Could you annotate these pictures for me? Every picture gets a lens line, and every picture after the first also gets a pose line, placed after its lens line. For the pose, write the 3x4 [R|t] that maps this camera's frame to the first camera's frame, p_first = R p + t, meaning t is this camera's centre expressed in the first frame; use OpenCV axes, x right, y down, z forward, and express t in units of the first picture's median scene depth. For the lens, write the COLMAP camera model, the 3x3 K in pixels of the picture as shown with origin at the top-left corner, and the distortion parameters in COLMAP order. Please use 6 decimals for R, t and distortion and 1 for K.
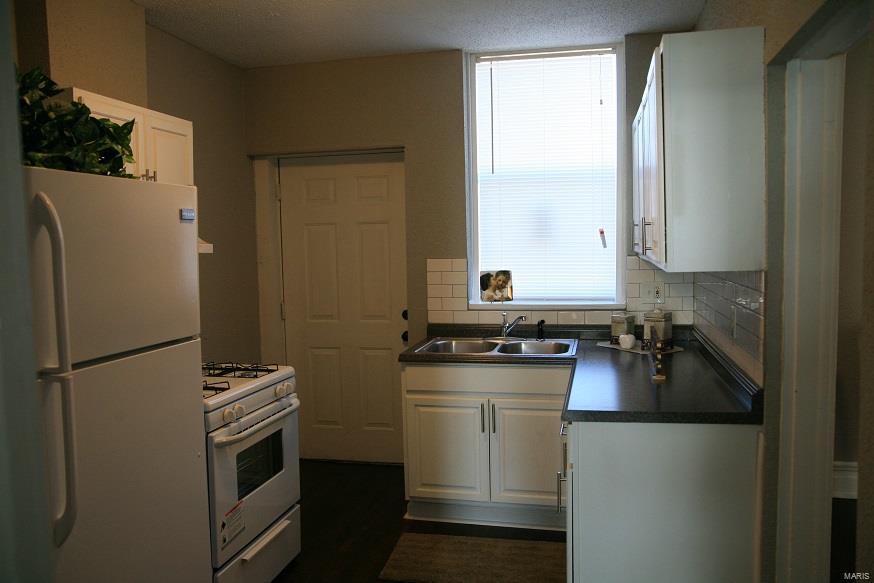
lens RADIAL K [[703.6, 0, 437.0], [0, 703.6, 291.5], [0, 0, 1]] dist [-0.016976, -0.004150]
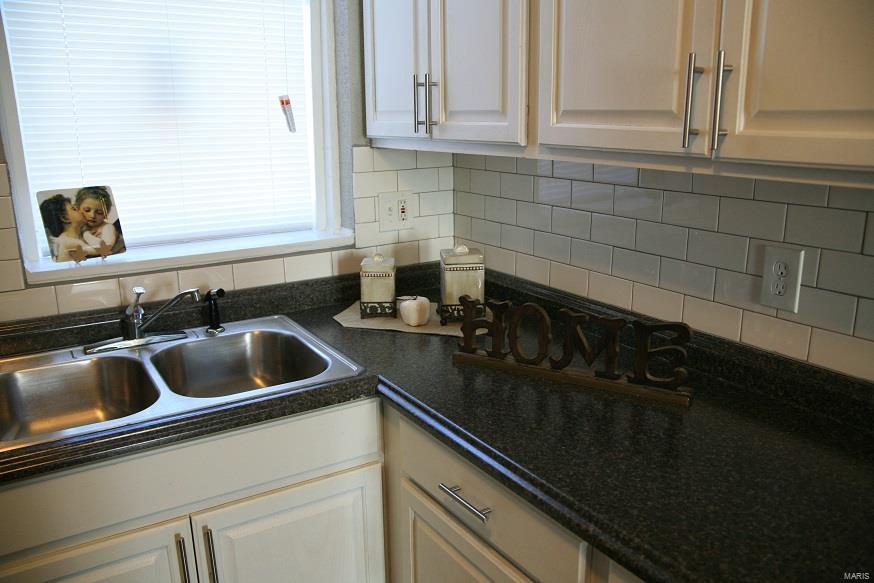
lens RADIAL K [[703.6, 0, 437.0], [0, 703.6, 291.5], [0, 0, 1]] dist [-0.016976, -0.004150]
pose [[0.717401, -0.160864, 0.677833, -0.063288], [0.053507, 0.982825, 0.176615, -0.031752], [-0.694602, -0.090435, 0.713687, 0.525850]]
